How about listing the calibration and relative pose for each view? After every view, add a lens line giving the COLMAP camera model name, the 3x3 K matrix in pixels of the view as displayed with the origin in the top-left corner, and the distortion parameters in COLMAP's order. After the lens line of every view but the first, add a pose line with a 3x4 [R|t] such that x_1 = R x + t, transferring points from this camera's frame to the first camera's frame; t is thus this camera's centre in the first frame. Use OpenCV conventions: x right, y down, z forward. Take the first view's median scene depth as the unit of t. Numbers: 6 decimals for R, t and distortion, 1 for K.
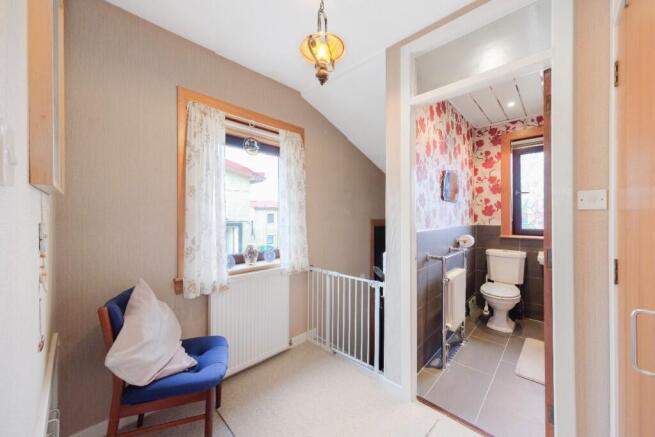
lens RADIAL K [[240.2, 0, 327.5], [0, 240.2, 218.5], [0, 0, 1]] dist [0.000340, 0.000049]
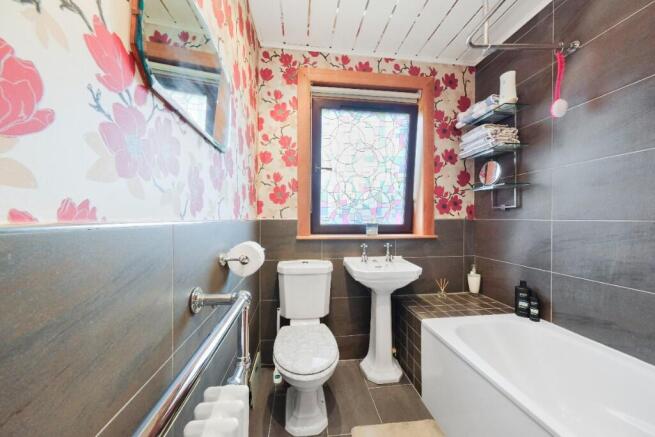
lens RADIAL K [[233.5, 0, 327.5], [0, 233.5, 218.5], [0, 0, 1]] dist [0.000872, 0.000376]
pose [[0.641238, 0.000711, 0.767341, 0.319769], [0.000294, 0.999999, -0.001172, 0.026514], [-0.767342, 0.000977, 0.641238, 0.563138]]
